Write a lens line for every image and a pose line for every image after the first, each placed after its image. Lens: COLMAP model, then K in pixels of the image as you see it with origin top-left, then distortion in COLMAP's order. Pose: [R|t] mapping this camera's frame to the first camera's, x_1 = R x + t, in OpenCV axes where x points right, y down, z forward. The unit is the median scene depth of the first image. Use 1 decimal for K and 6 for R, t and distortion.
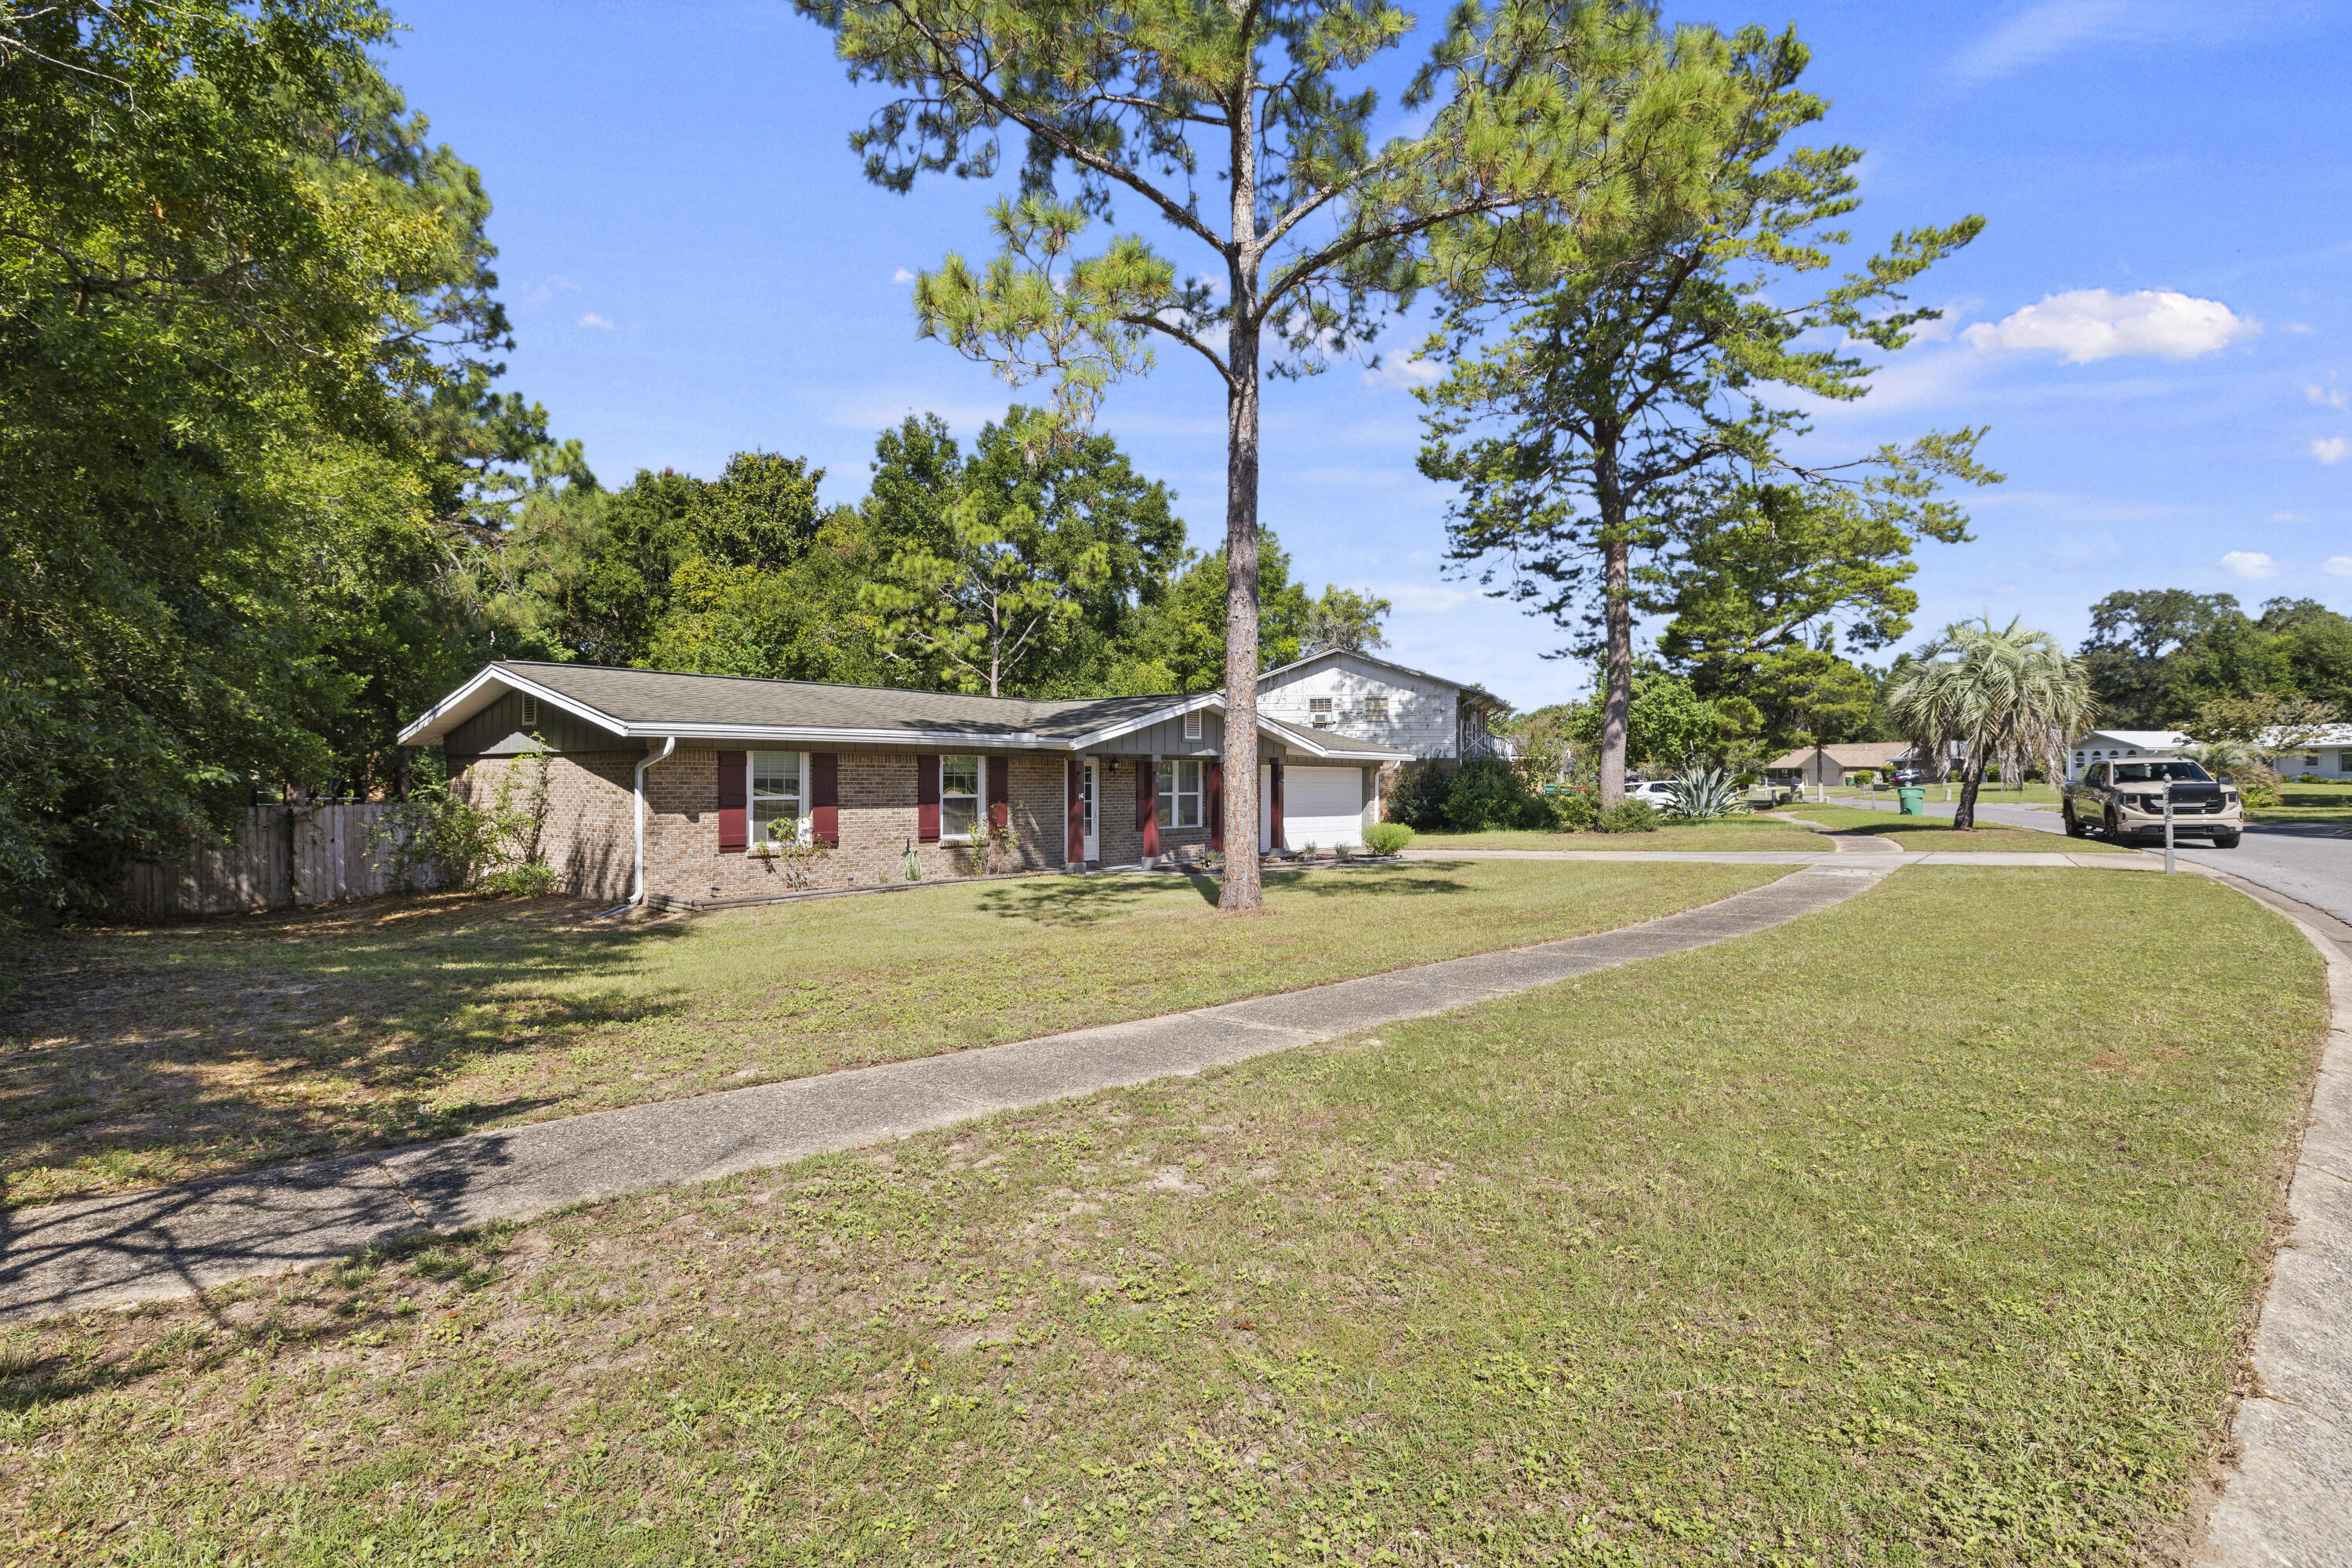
lens RADIAL K [[1176.7, 0, 1176.0], [0, 1176.7, 784.0], [0, 0, 1]] dist [-0.004229, 0.000957]
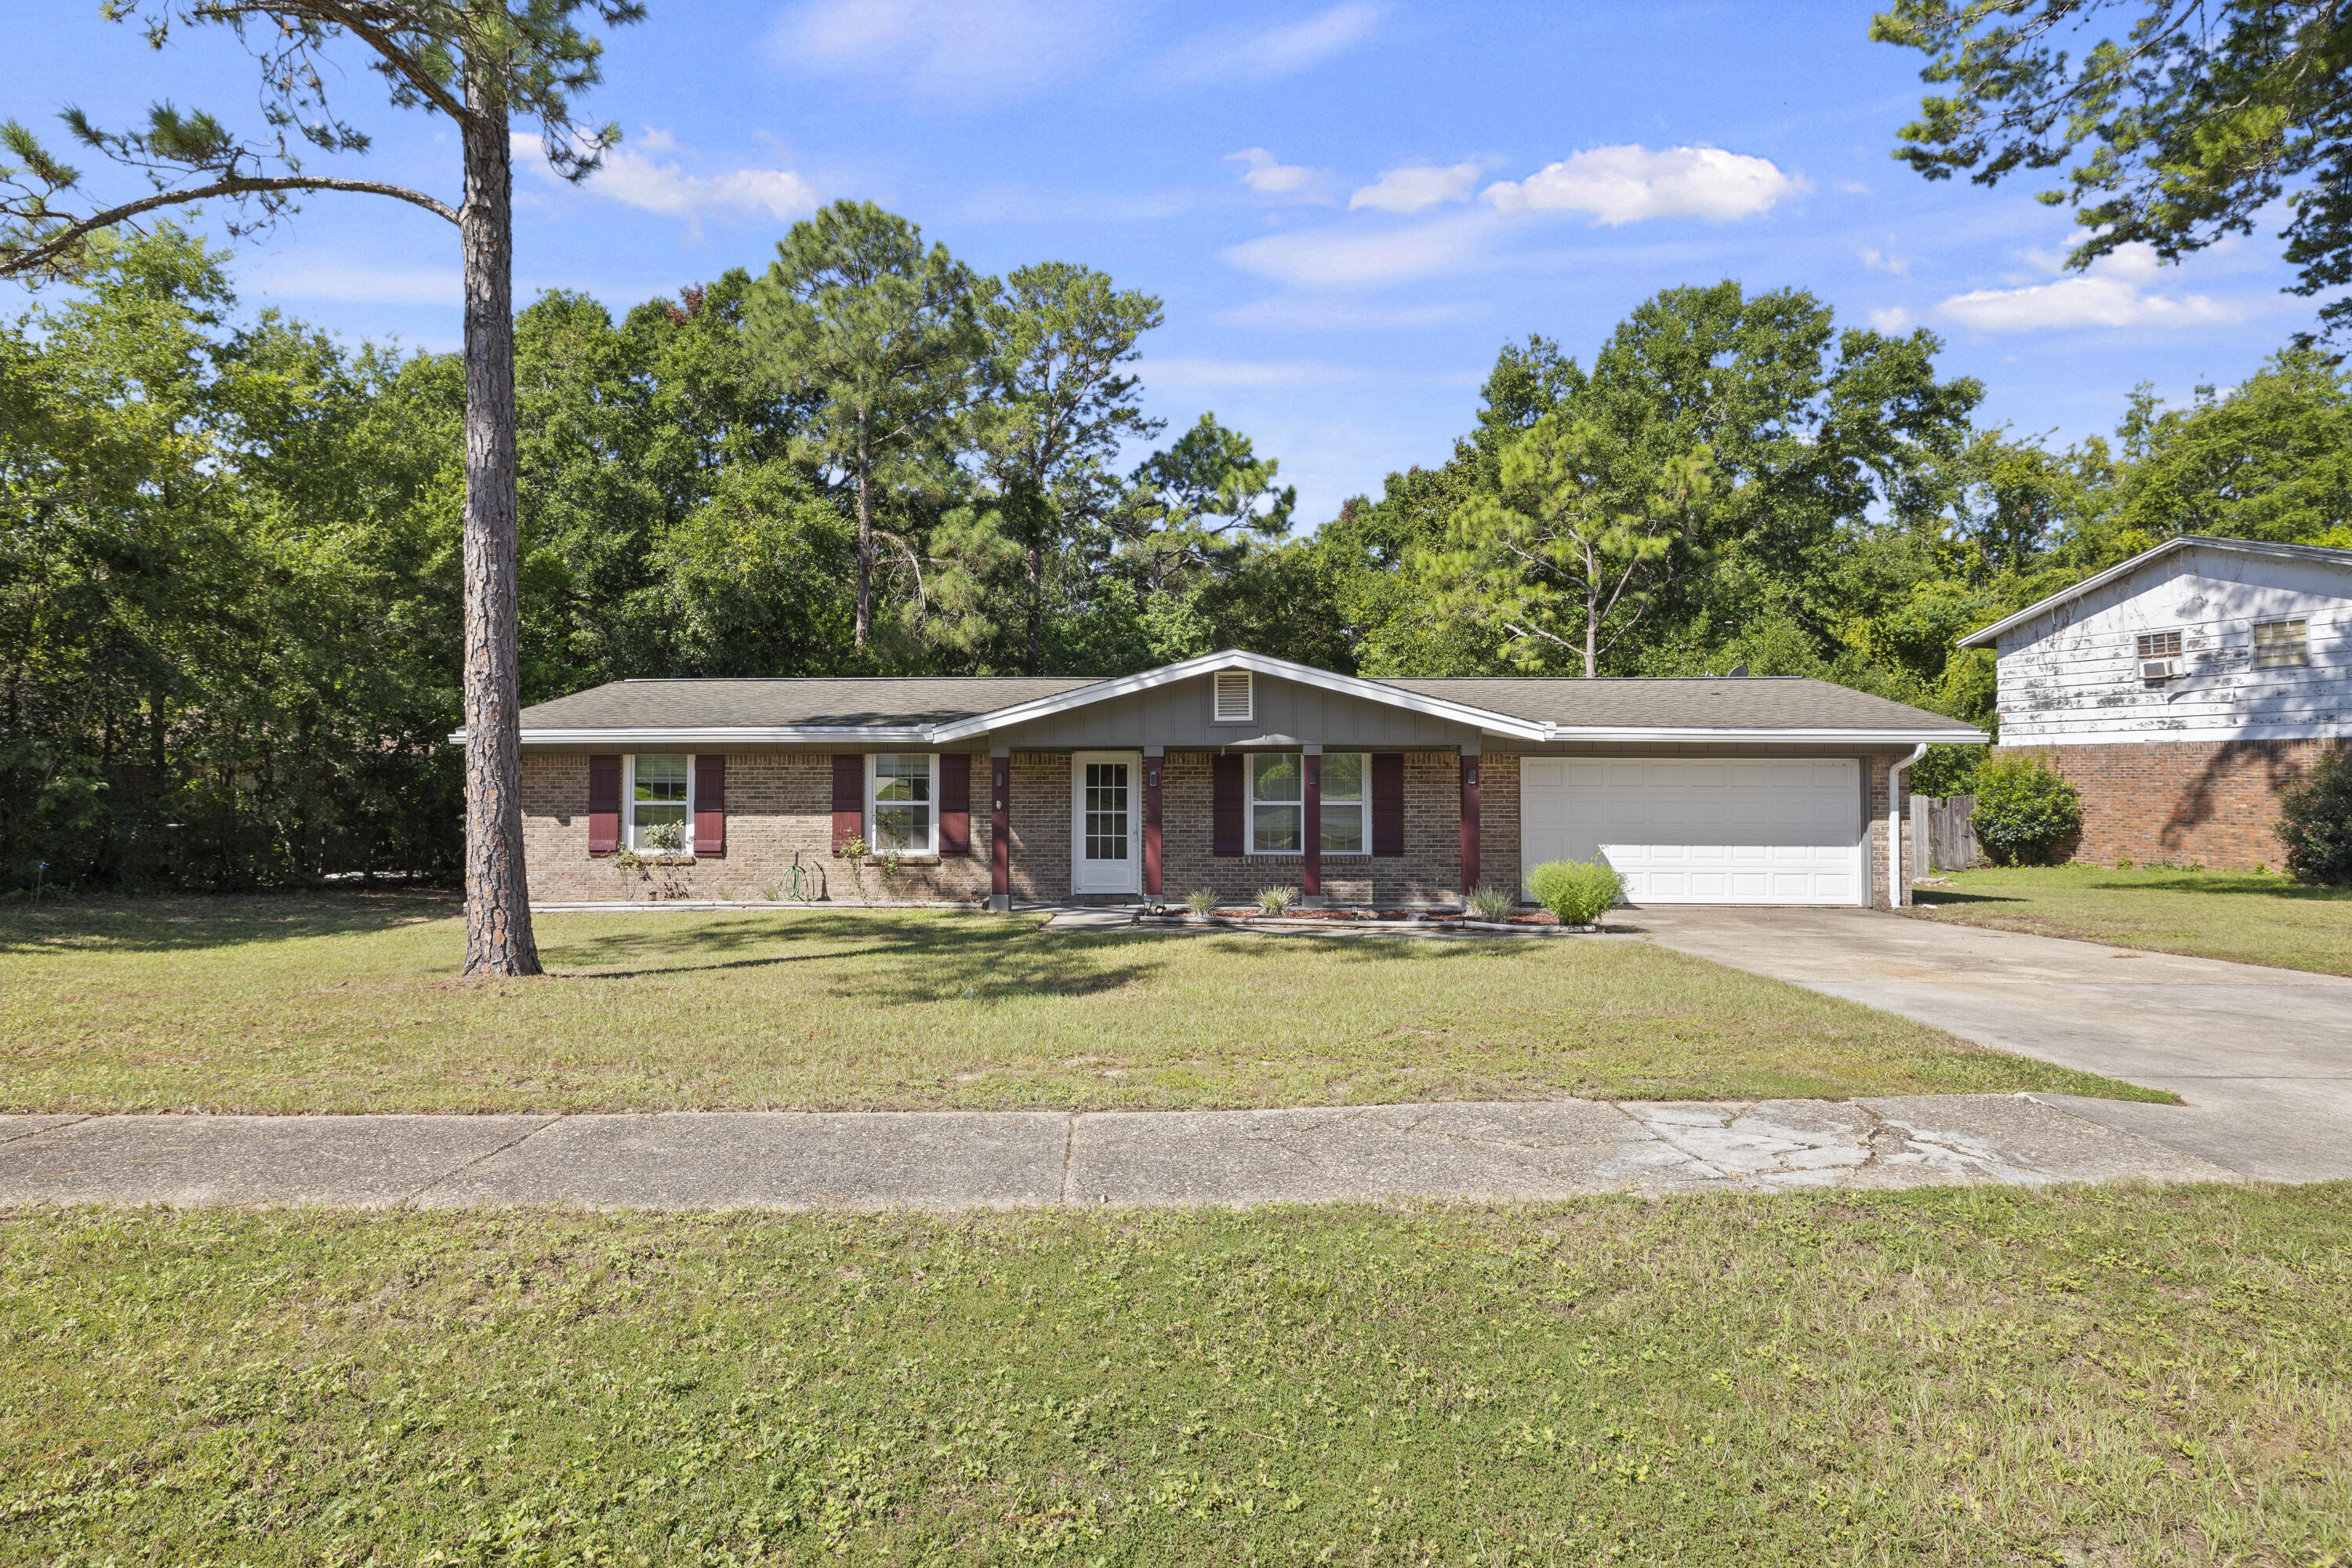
lens RADIAL K [[1176.7, 0, 1176.0], [0, 1176.7, 784.0], [0, 0, 1]] dist [-0.004229, 0.000957]
pose [[0.617009, -0.002144, -0.786954, 0.570926], [-0.000152, 0.999996, -0.002844, -0.000647], [0.786956, 0.001874, 0.617006, 0.624044]]
